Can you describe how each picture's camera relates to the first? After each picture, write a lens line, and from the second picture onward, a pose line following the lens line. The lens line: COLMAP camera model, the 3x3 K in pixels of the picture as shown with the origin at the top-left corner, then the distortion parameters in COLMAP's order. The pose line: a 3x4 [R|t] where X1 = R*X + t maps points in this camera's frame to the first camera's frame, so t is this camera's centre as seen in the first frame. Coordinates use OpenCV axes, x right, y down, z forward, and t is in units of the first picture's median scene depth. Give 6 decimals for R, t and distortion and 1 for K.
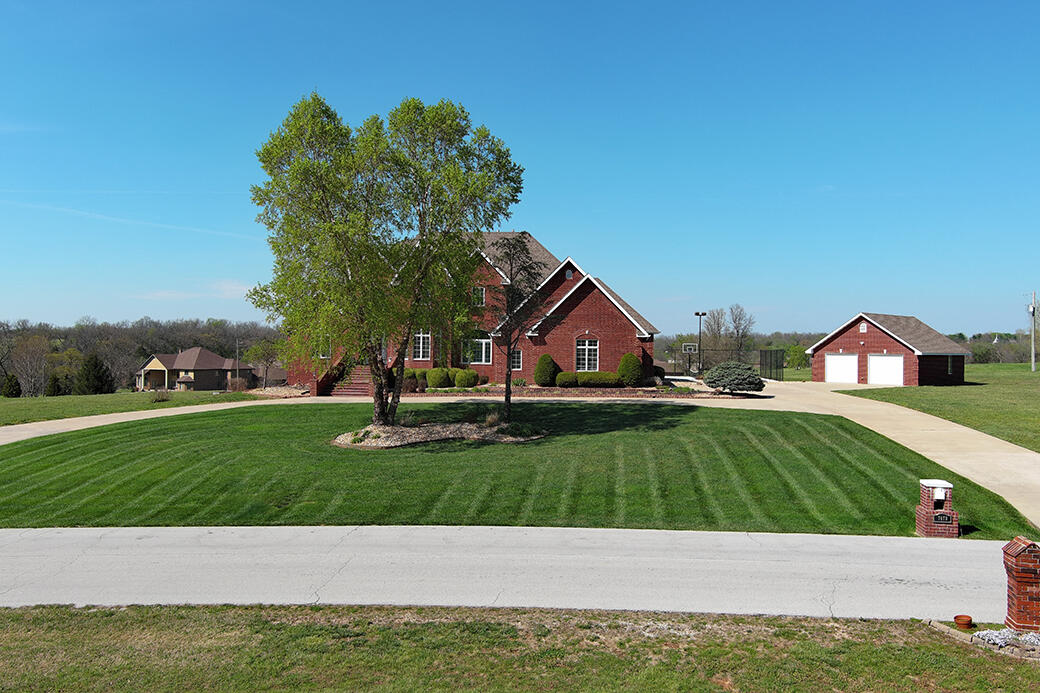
lens RADIAL K [[807.8, 0, 519.8], [0, 807.8, 344.8], [0, 0, 1]] dist [0.032947, -0.046097]
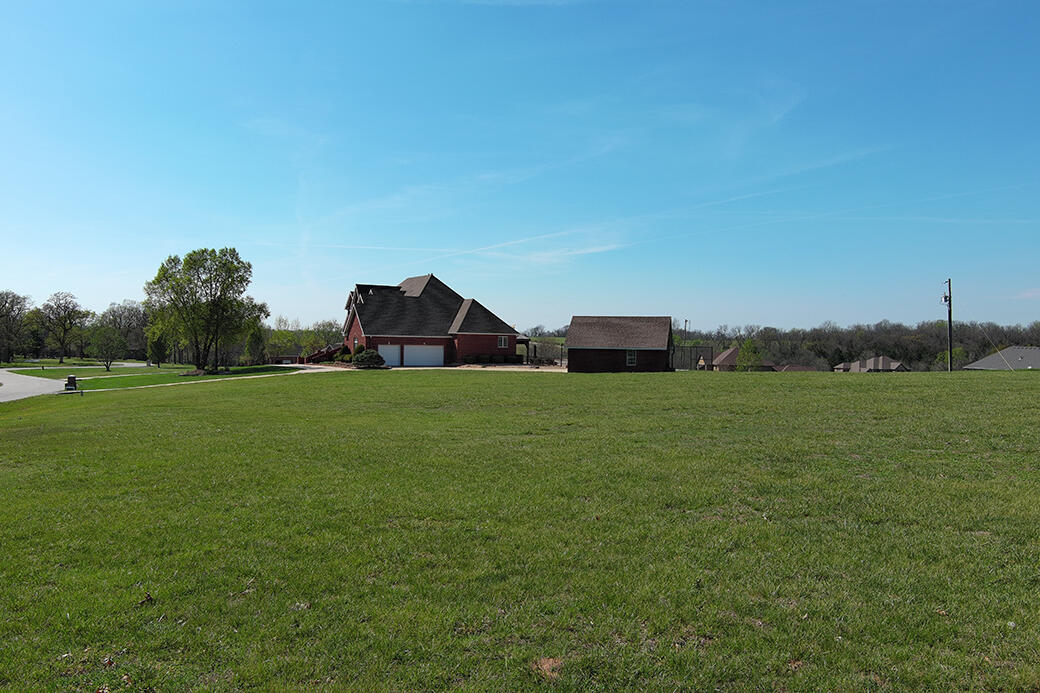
lens RADIAL K [[806.5, 0, 520.0], [0, 806.5, 346.5], [0, 0, 1]] dist [0.013162, -0.001309]
pose [[0.552137, 0.002101, -0.833751, 1.811836], [-0.003806, 0.999993, -0.000001, 0.012151], [0.833745, 0.003173, 0.552141, 0.270855]]
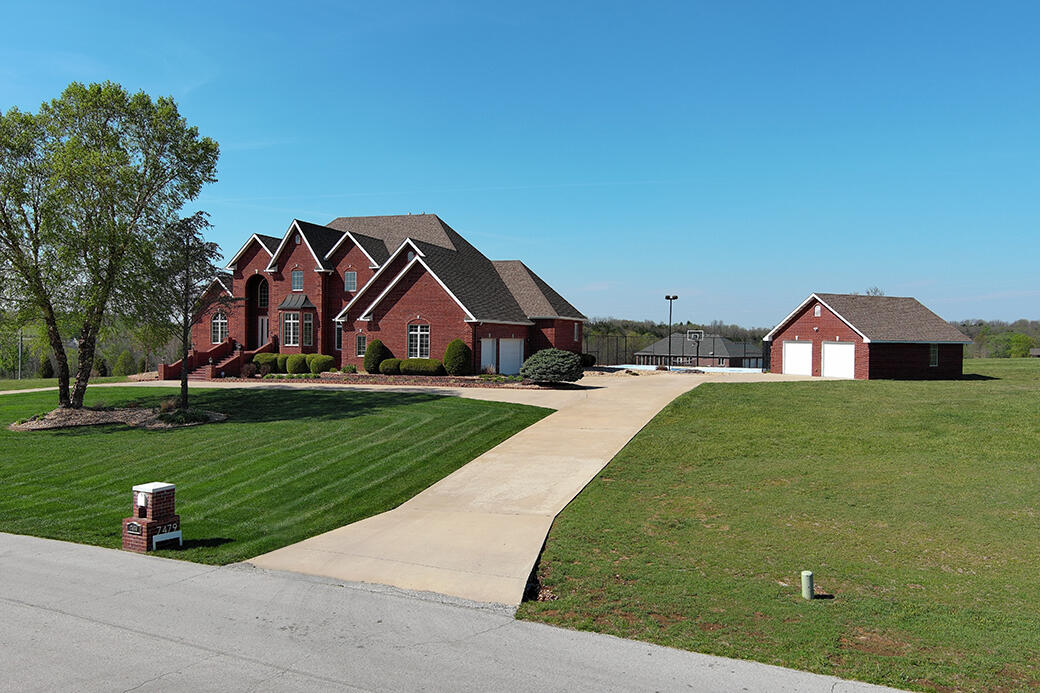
lens RADIAL K [[807.8, 0, 519.8], [0, 807.8, 344.8], [0, 0, 1]] dist [0.032947, -0.046097]
pose [[0.964598, 0.003647, -0.263701, 0.434622], [-0.000132, 0.999911, 0.013343, 0.004287], [0.263726, -0.012836, 0.964512, 0.112538]]
